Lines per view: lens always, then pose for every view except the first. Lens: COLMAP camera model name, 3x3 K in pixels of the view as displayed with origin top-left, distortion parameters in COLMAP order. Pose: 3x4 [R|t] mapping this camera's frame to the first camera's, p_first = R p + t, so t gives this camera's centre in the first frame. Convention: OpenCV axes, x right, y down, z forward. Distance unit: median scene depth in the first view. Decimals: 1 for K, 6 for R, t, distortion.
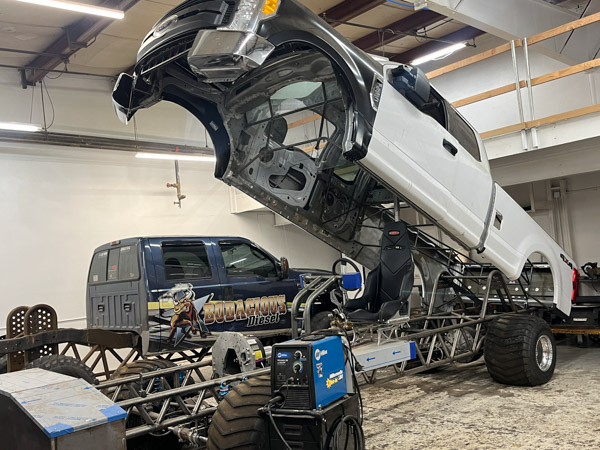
lens RADIAL K [[582.1, 0, 300.0], [0, 582.1, 225.0], [0, 0, 1]] dist [0.346034, -0.000701]
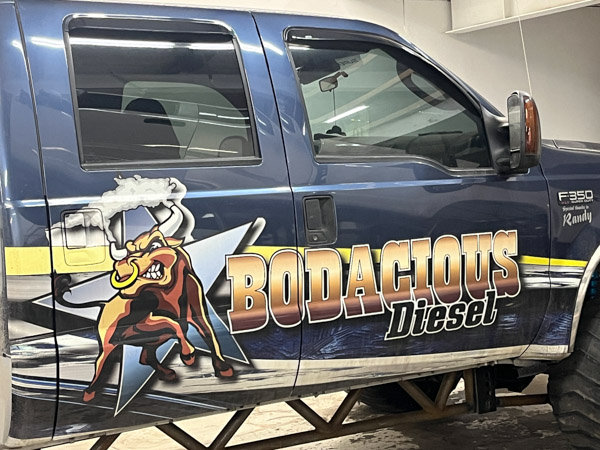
lens RADIAL K [[1035.2, 0, 300.0], [0, 1035.2, 225.0], [0, 0, 1]] dist [-0.014372, -0.048997]
pose [[0.989344, 0.036313, -0.140995, -0.066387], [-0.015671, 0.989331, 0.144843, 0.051873], [0.144750, -0.141090, 0.979357, 0.557096]]
